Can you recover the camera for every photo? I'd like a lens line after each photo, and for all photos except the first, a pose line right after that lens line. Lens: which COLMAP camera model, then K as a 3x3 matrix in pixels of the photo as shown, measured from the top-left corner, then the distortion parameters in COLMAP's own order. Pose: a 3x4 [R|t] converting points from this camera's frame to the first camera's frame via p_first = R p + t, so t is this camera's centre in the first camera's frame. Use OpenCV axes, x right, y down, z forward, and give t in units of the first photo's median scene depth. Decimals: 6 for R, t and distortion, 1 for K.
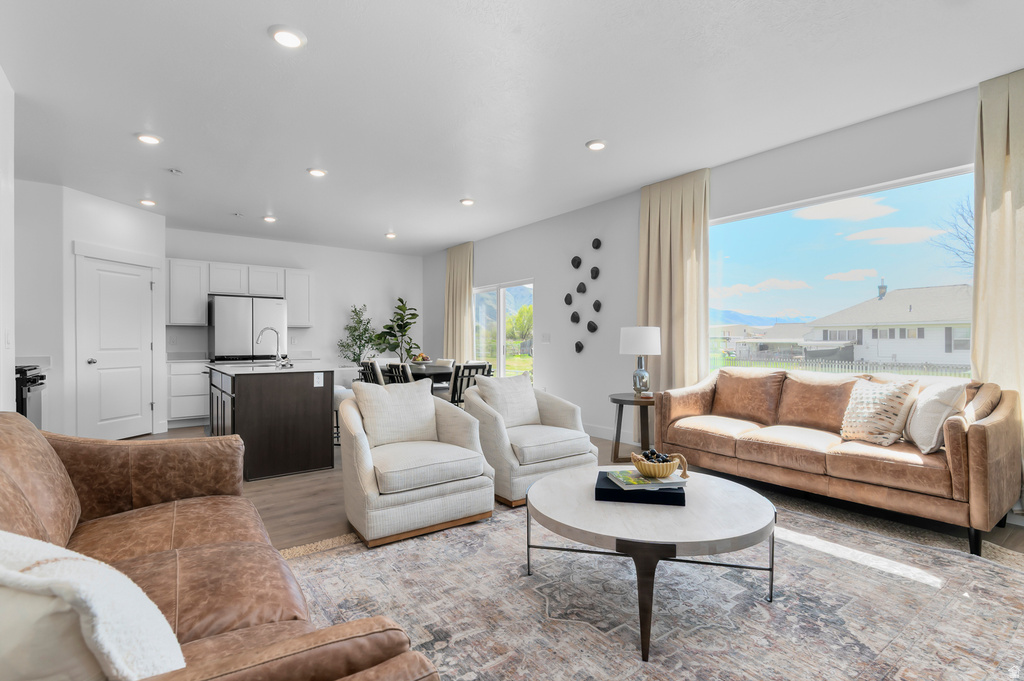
lens RADIAL K [[507.2, 0, 535.1], [0, 507.2, 341.8], [0, 0, 1]] dist [0.002749, -0.001287]
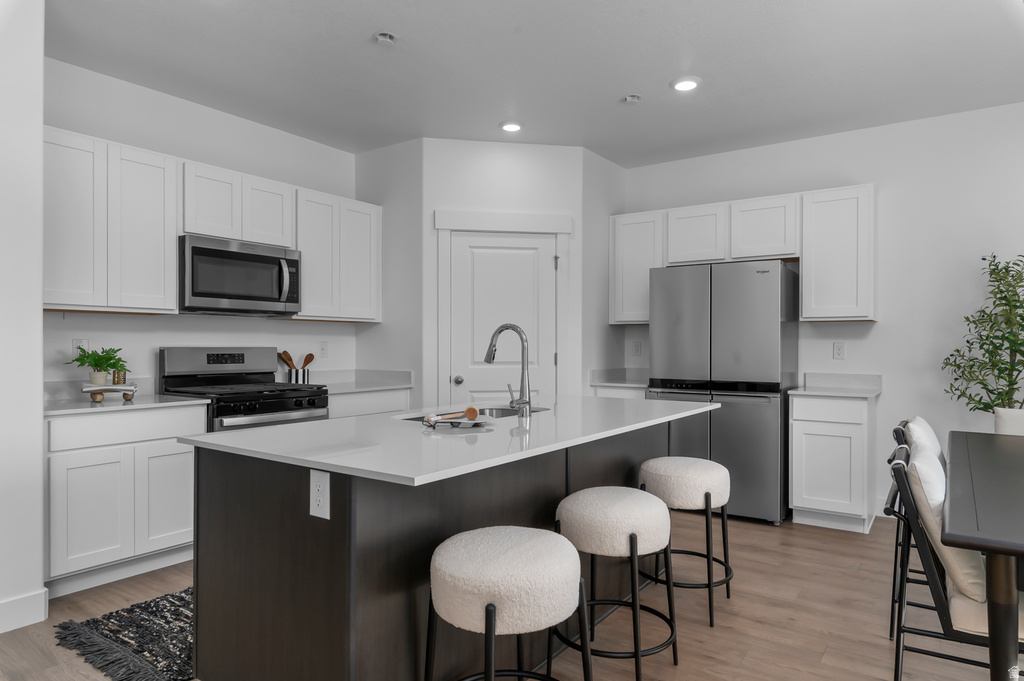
lens RADIAL K [[621.3, 0, 518.7], [0, 621.3, 347.6], [0, 0, 1]] dist [-0.003241, 0.003813]
pose [[0.280371, 0.009109, -0.959848, -0.028199], [-0.001768, 0.999958, 0.008973, -0.010718], [0.959890, -0.000819, 0.280376, 0.641664]]
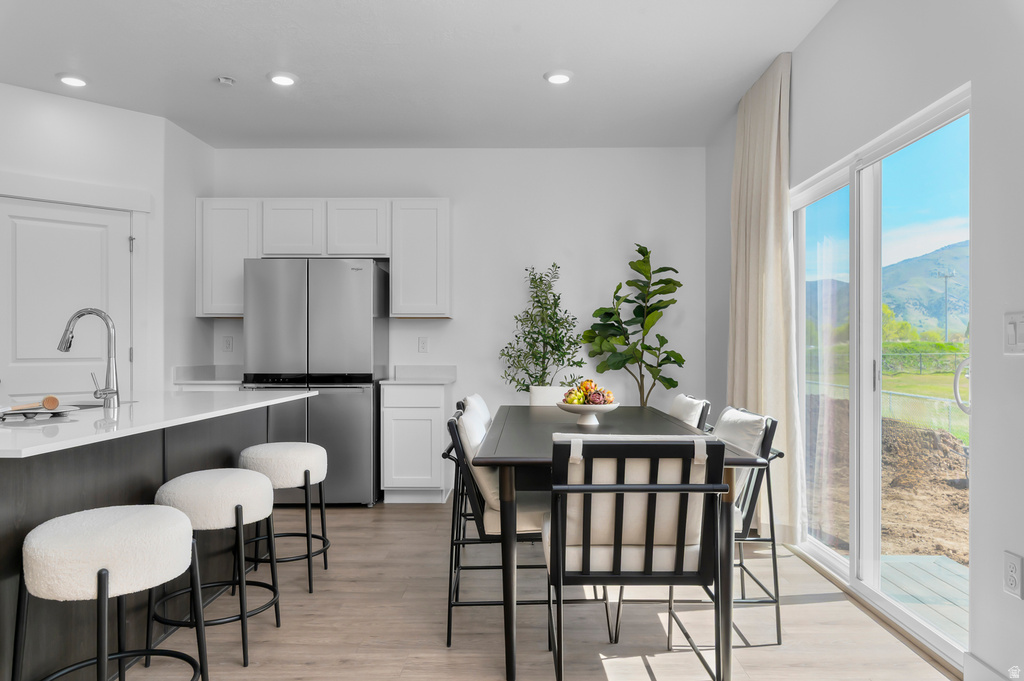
lens RADIAL K [[707.1, 0, 515.6], [0, 707.1, 348.3], [0, 0, 1]] dist [0.003777, -0.000947]
pose [[0.766526, 0.002136, -0.642210, 0.044939], [-0.001724, 0.999998, 0.001269, -0.000071], [0.642211, 0.000135, 0.766528, 0.590134]]
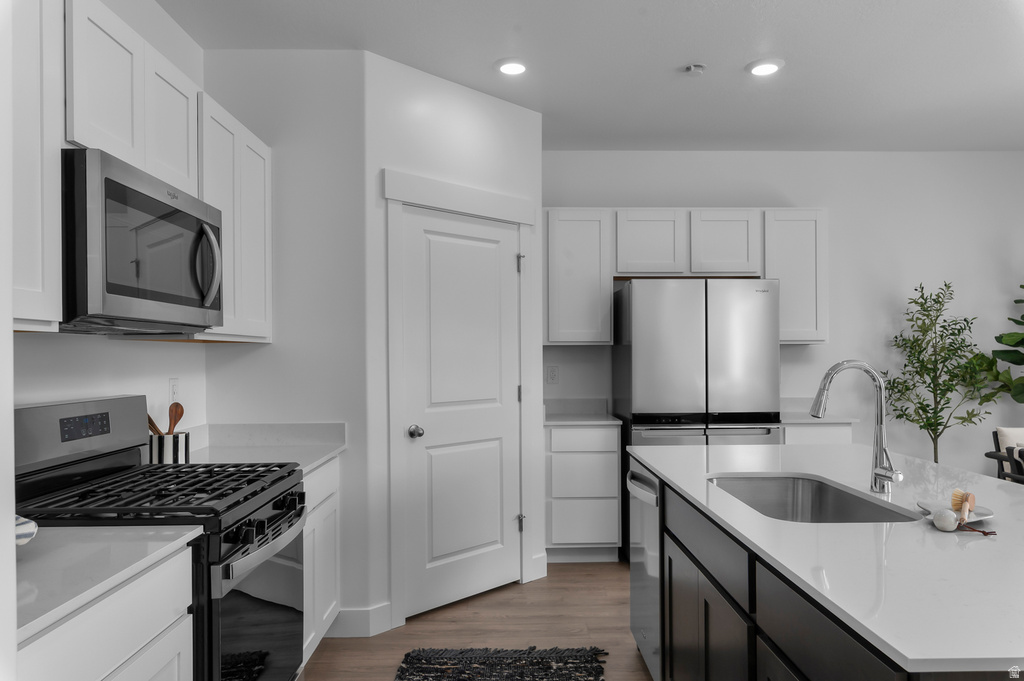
lens RADIAL K [[707.1, 0, 507.3], [0, 707.1, 351.1], [0, 0, 1]] dist [0.003777, -0.000947]
pose [[0.793605, -0.003856, -0.608421, -0.321310], [0.004721, 0.999989, -0.000180, -0.025936], [0.608415, -0.002729, 0.793615, 0.416744]]
